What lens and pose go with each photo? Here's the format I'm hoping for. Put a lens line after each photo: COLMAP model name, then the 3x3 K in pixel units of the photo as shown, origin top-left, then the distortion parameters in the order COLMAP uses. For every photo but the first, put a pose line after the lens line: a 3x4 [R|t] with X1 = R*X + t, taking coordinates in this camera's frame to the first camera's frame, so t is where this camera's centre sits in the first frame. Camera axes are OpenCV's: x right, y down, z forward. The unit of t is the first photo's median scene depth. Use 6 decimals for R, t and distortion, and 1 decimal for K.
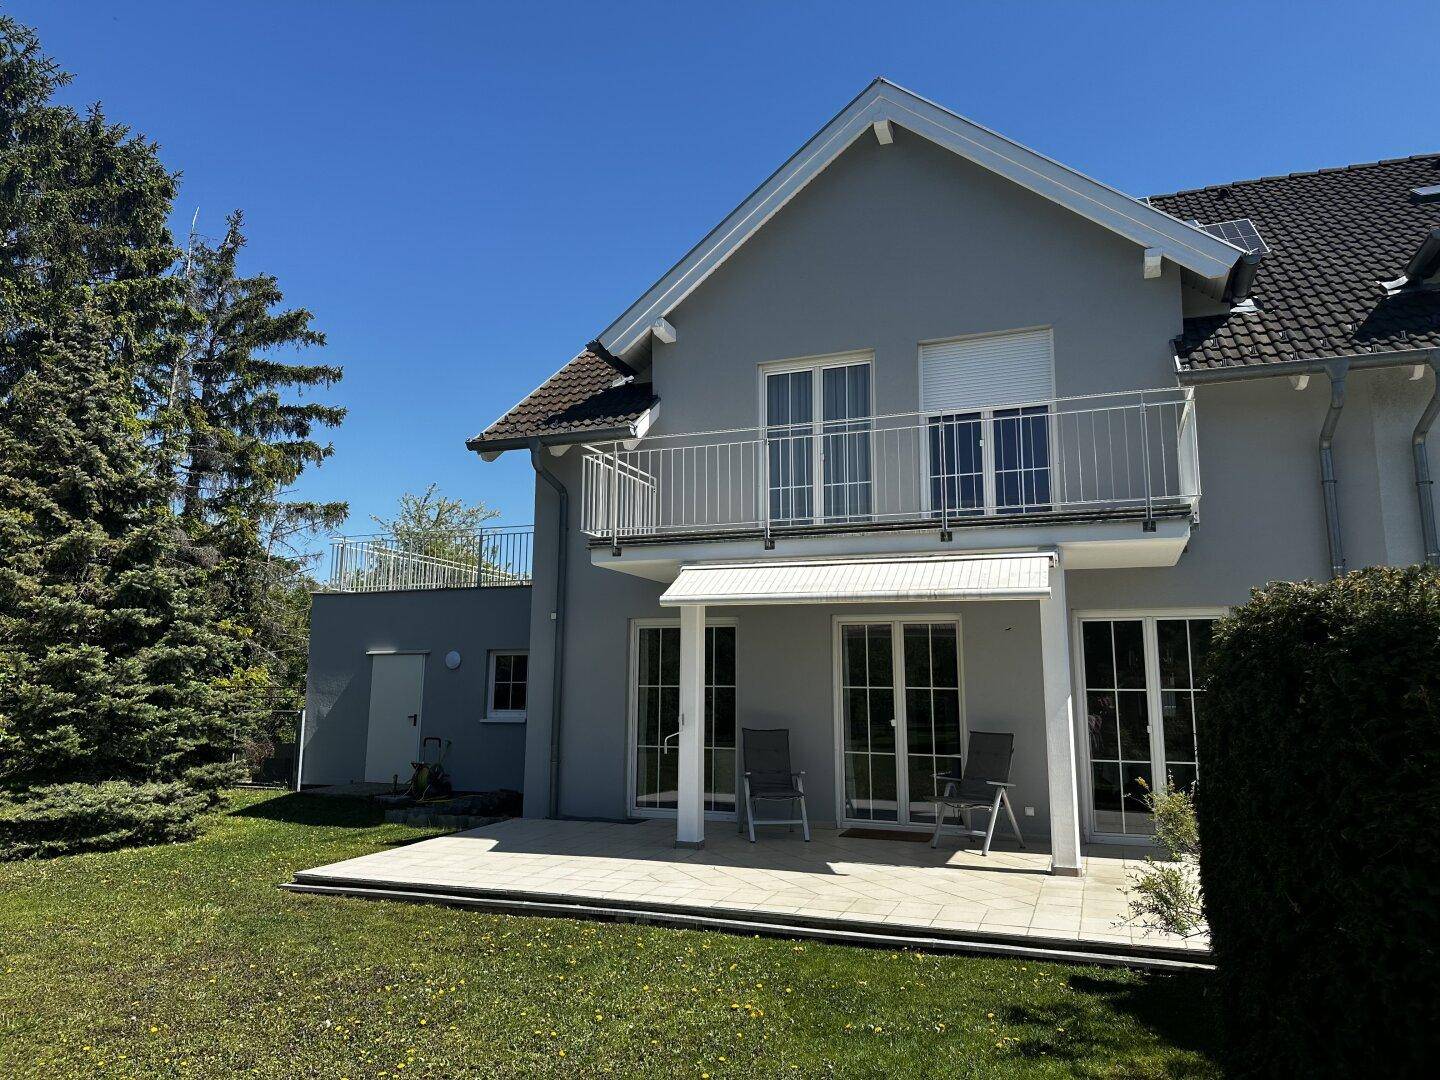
lens RADIAL K [[1046.1, 0, 724.4], [0, 1046.1, 501.5], [0, 0, 1]] dist [0.003407, -0.003039]
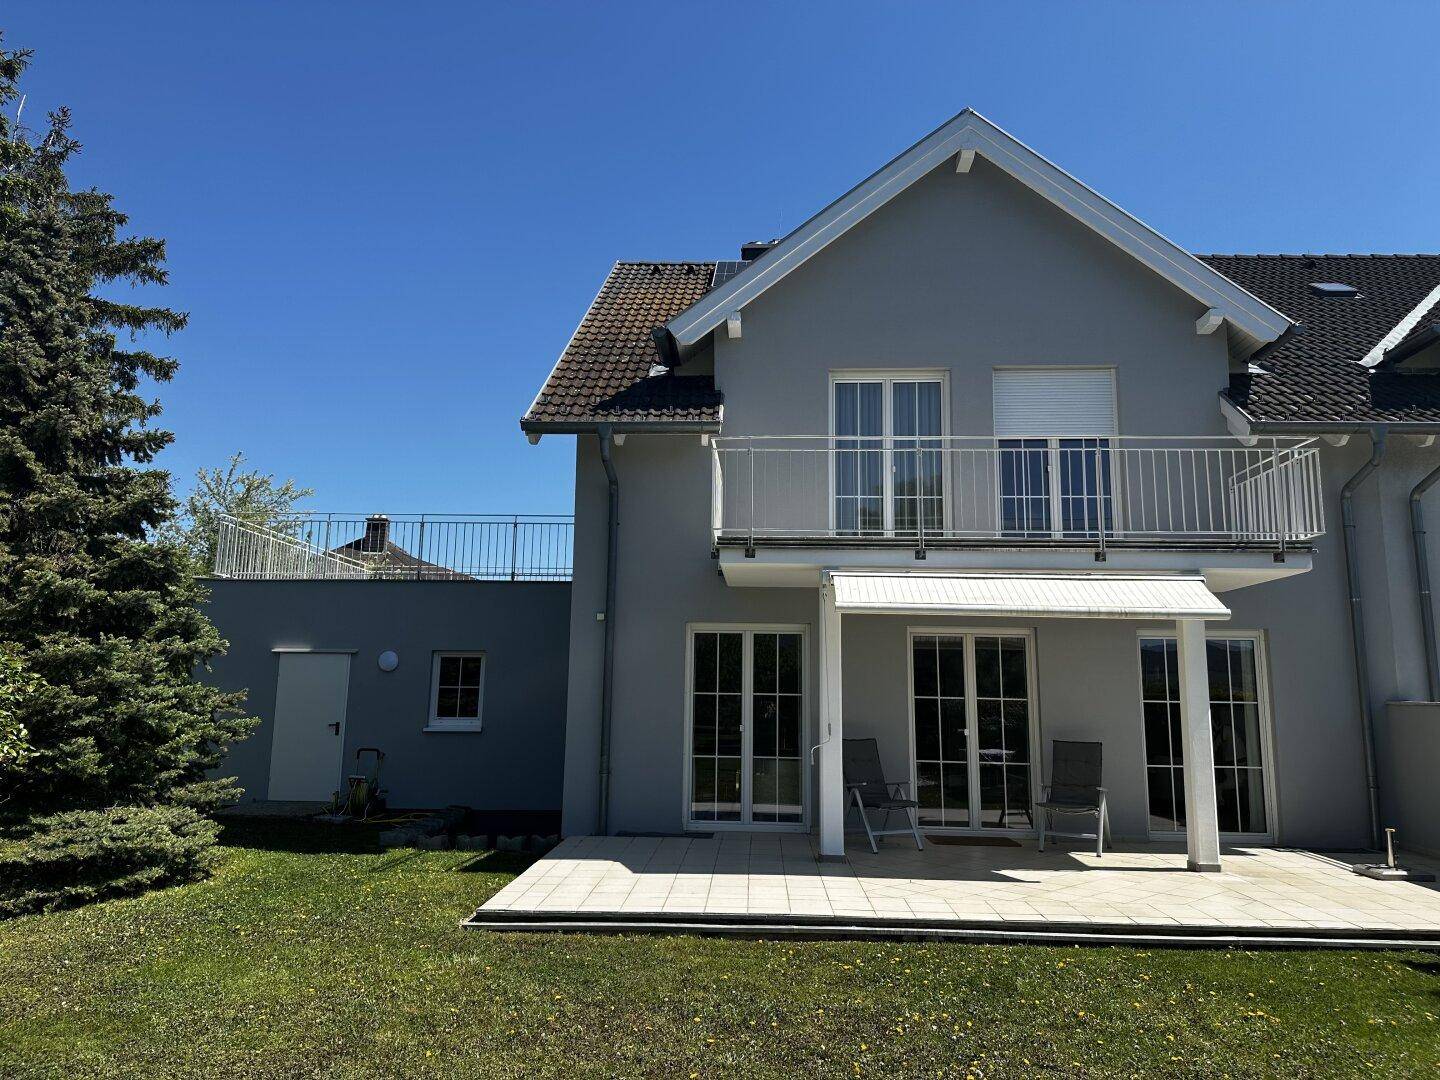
lens RADIAL K [[1046.1, 0, 724.4], [0, 1046.1, 501.5], [0, 0, 1]] dist [0.003407, -0.003039]
pose [[0.944838, 0.069203, 0.320144, -0.399445], [-0.067518, 0.997584, -0.016375, 0.016952], [-0.320504, -0.006144, 0.947227, 0.096755]]
